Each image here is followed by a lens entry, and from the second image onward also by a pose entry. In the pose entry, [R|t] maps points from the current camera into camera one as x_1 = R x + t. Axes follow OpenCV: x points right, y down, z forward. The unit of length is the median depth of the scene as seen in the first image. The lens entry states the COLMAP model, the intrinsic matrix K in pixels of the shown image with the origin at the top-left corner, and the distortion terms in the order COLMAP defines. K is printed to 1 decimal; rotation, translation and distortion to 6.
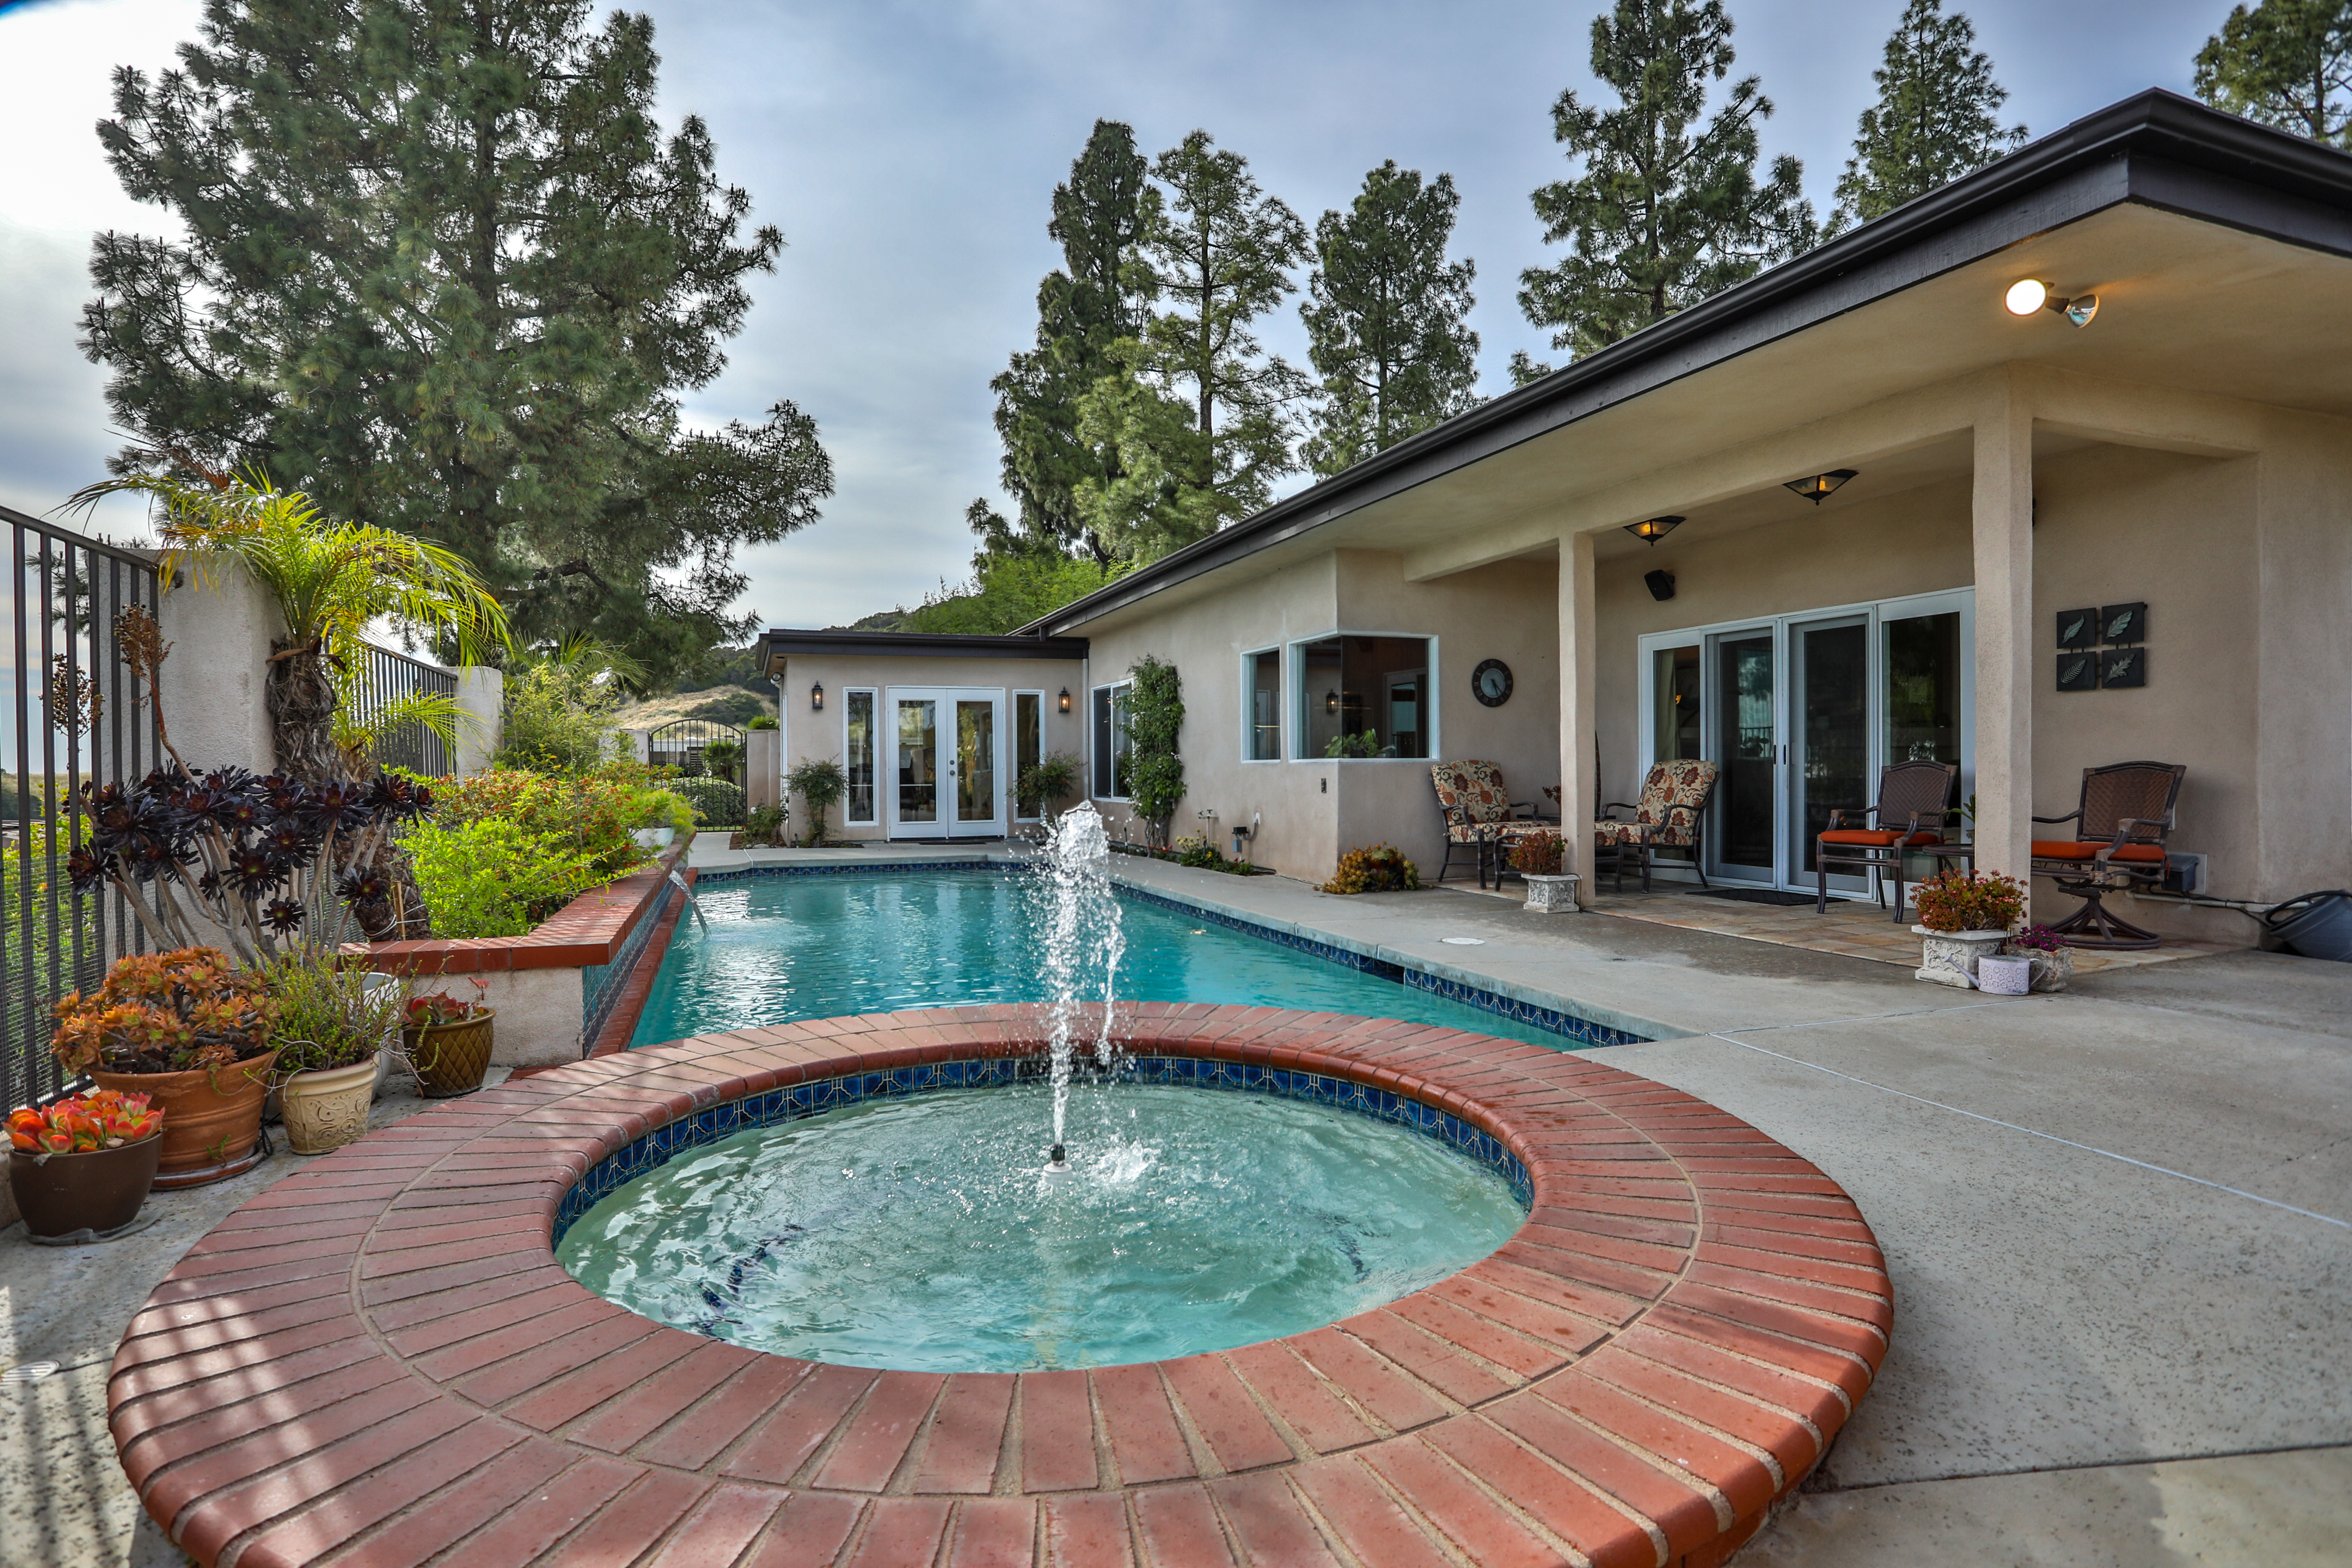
lens RADIAL K [[1204.0, 0, 1170.7], [0, 1204.0, 776.3], [0, 0, 1]] dist [-0.083329, 0.037542]
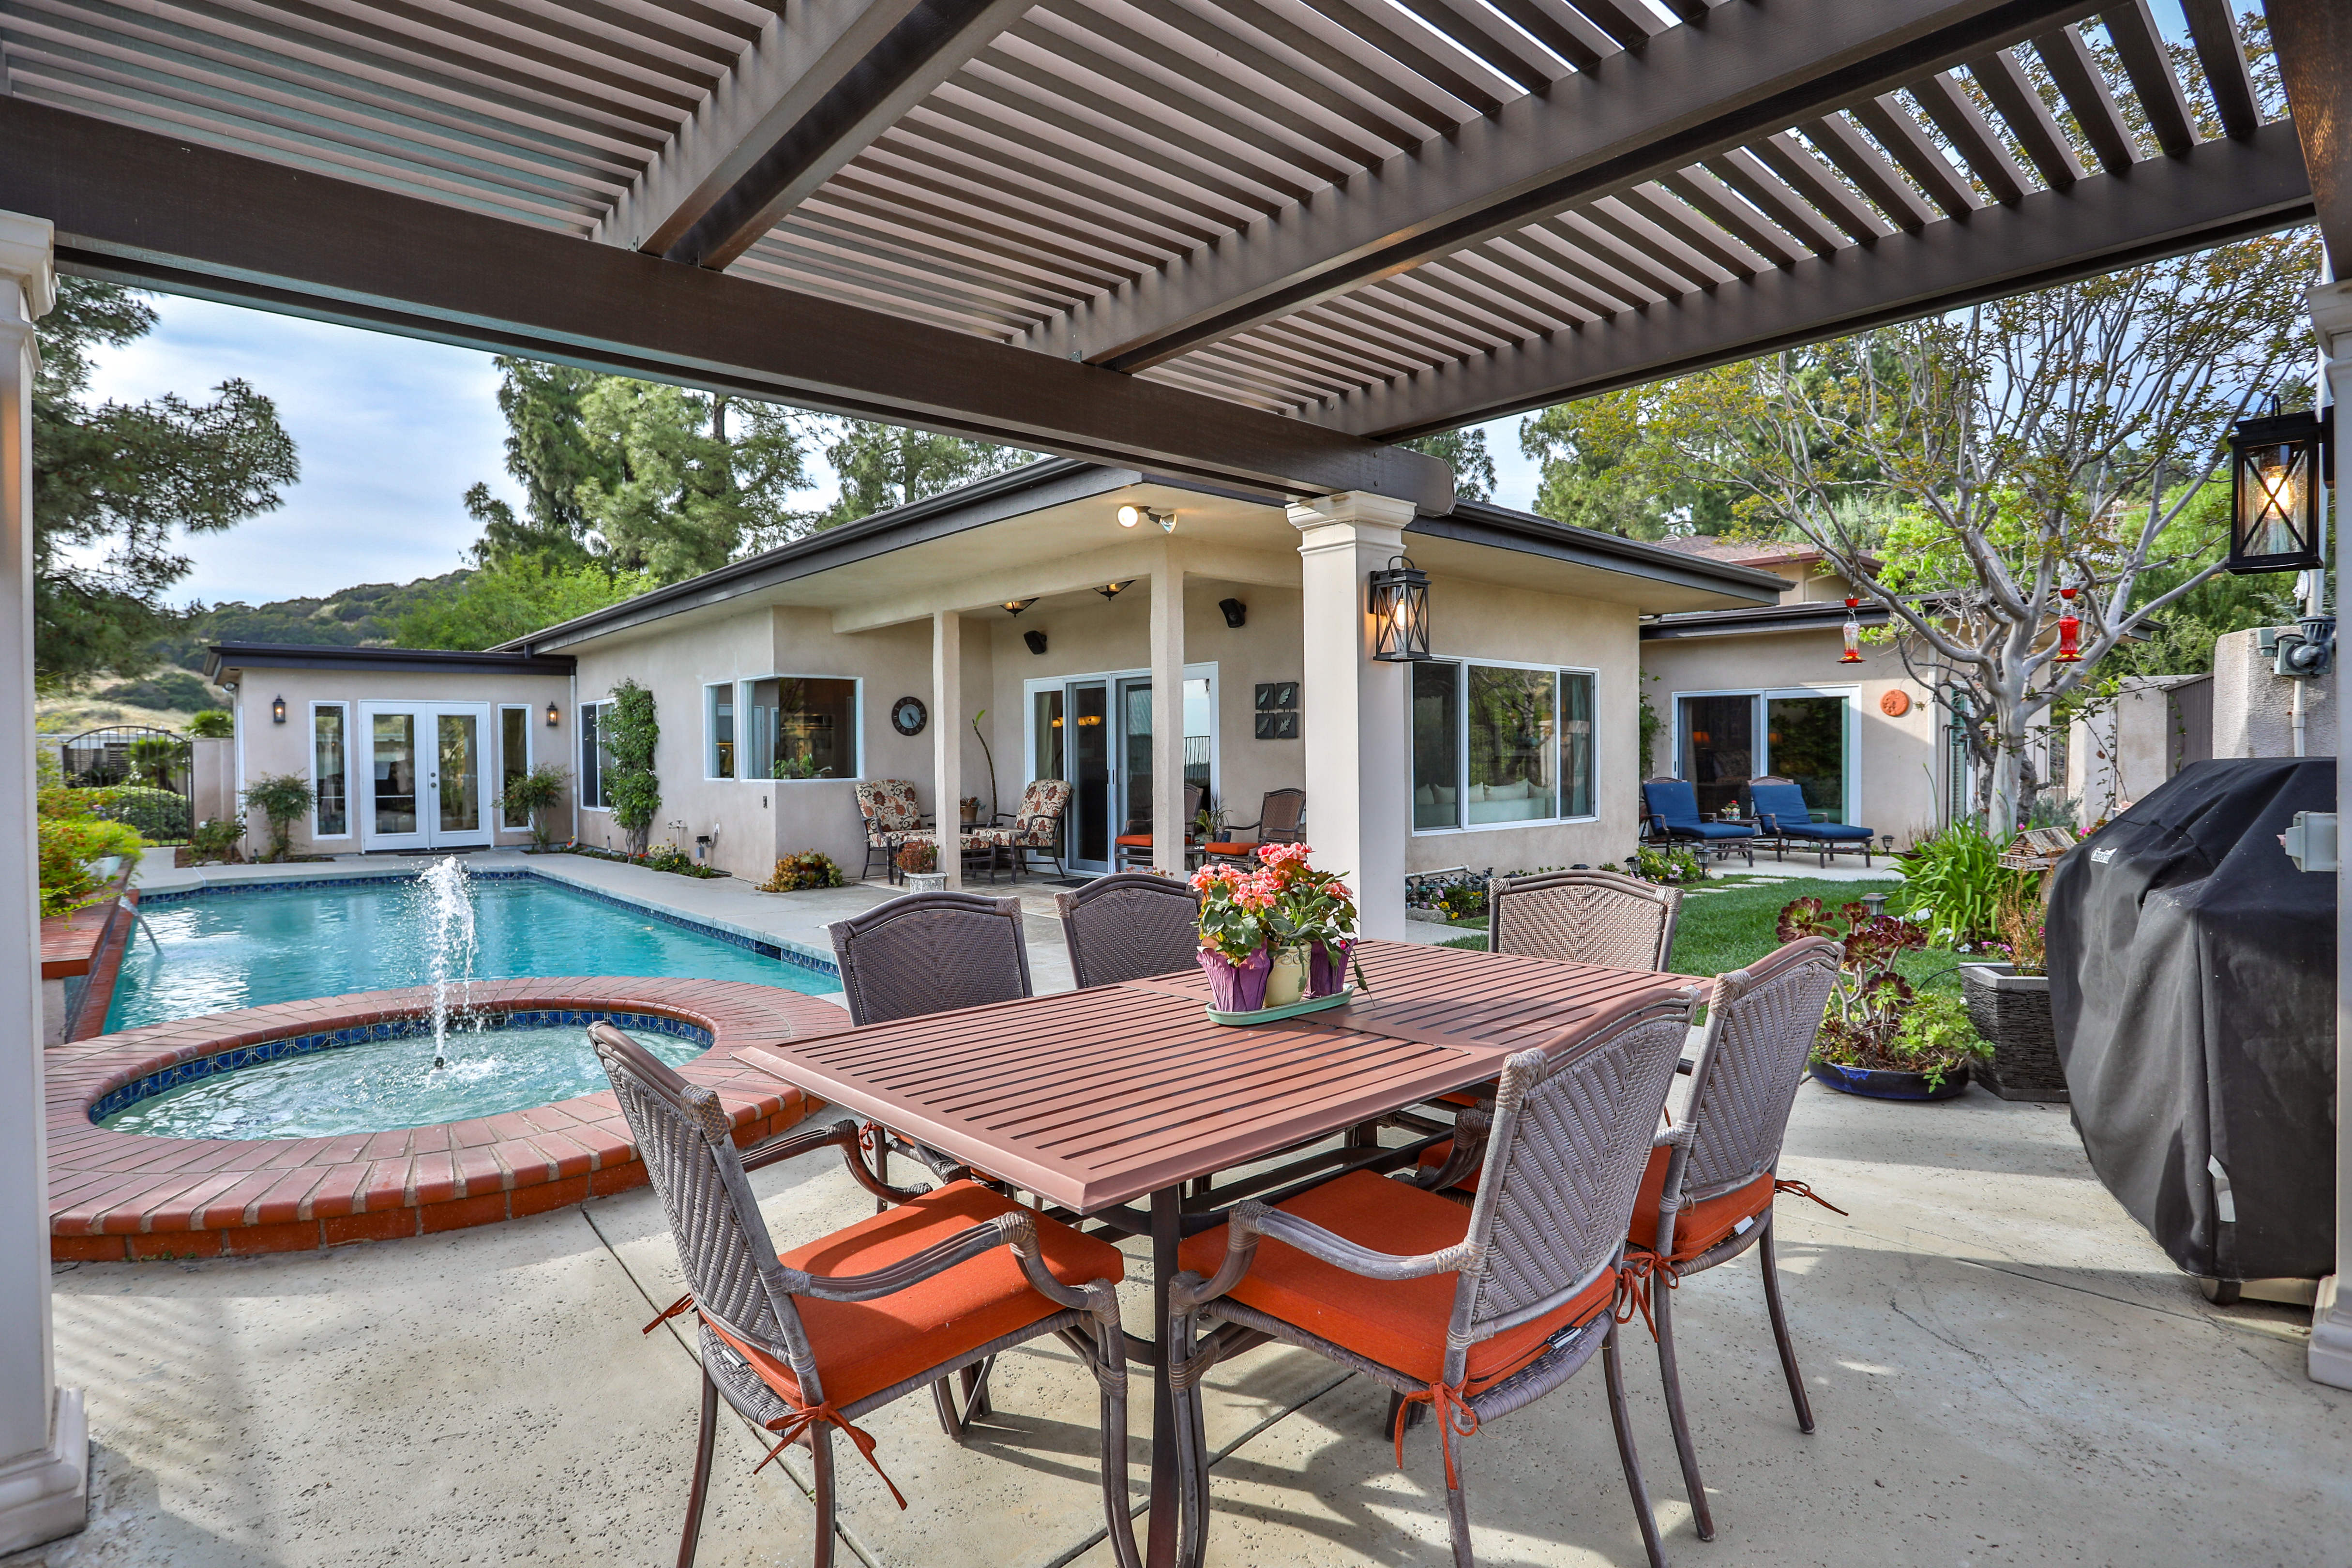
lens RADIAL K [[1204.0, 0, 1170.7], [0, 1204.0, 776.3], [0, 0, 1]] dist [-0.083329, 0.037542]
pose [[0.934236, -0.009020, 0.356540, 0.069644], [0.005721, 0.999931, 0.010307, -0.024135], [-0.356609, -0.007589, 0.934223, -0.220482]]
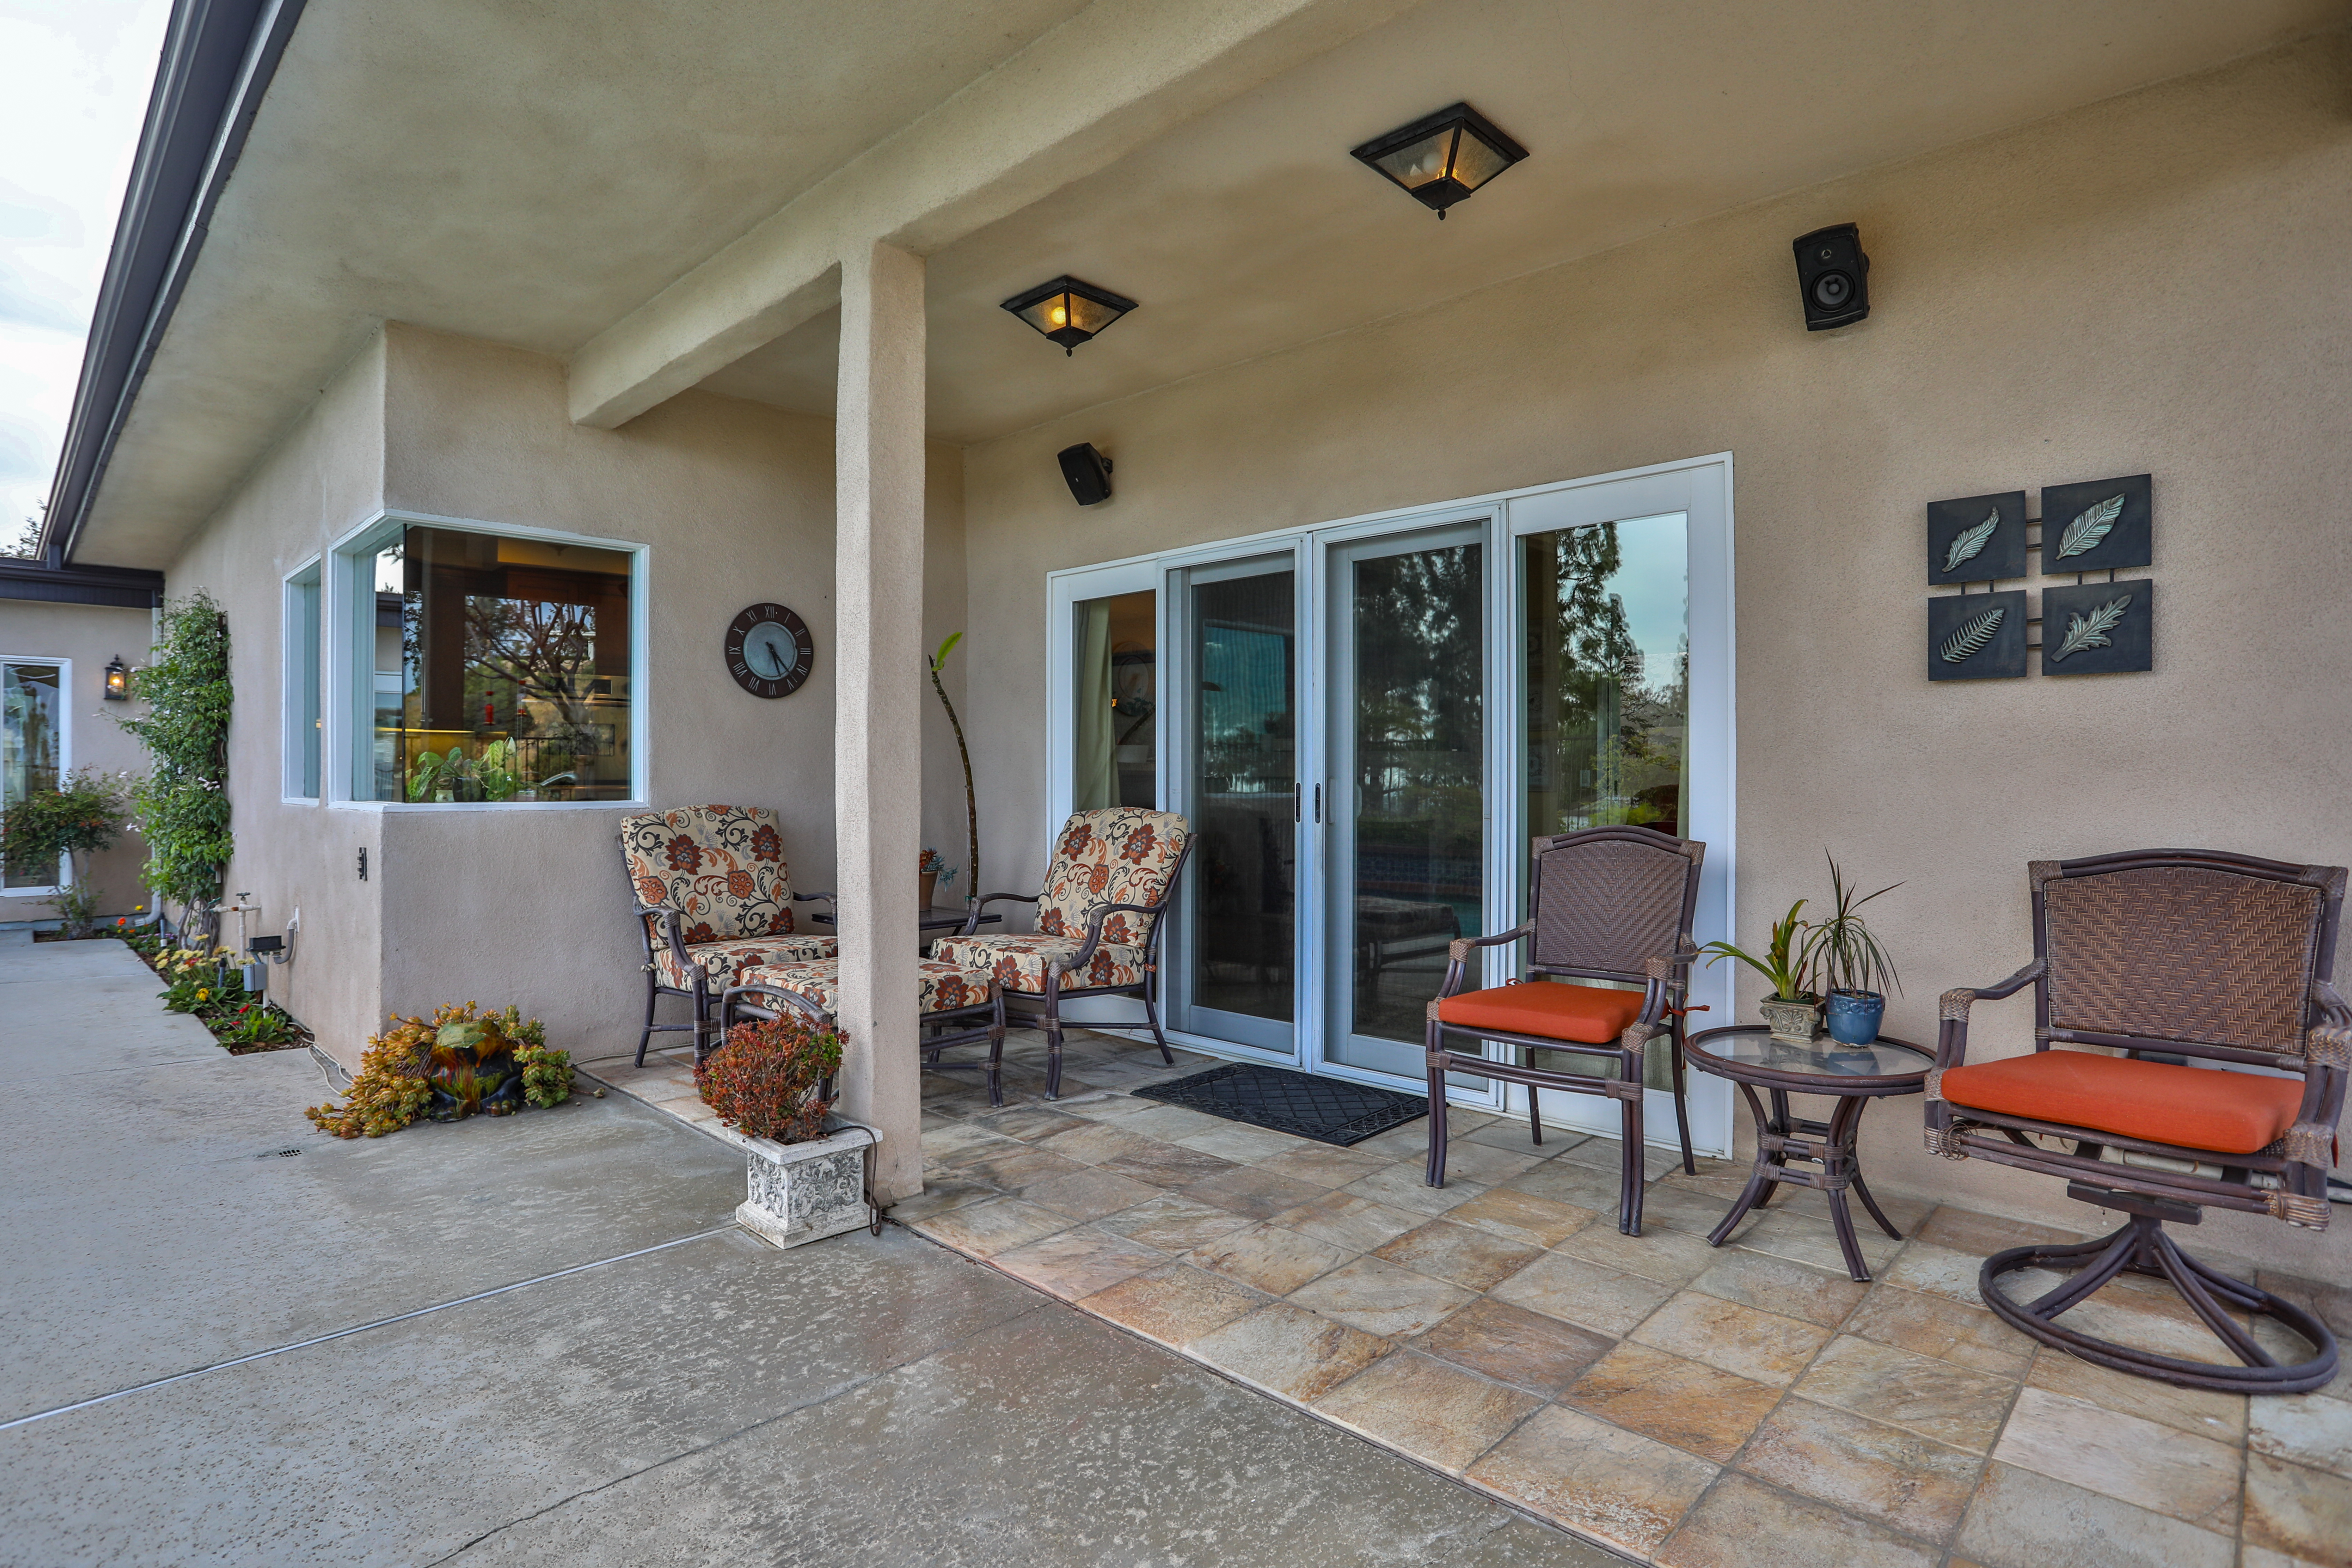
lens RADIAL K [[1204.0, 0, 1170.7], [0, 1204.0, 776.3], [0, 0, 1]] dist [-0.083329, 0.037542]
pose [[0.899298, 0.006754, 0.437284, 0.177021], [-0.002646, 0.999946, -0.010003, -0.018089], [-0.437328, 0.007839, 0.899268, 0.417836]]
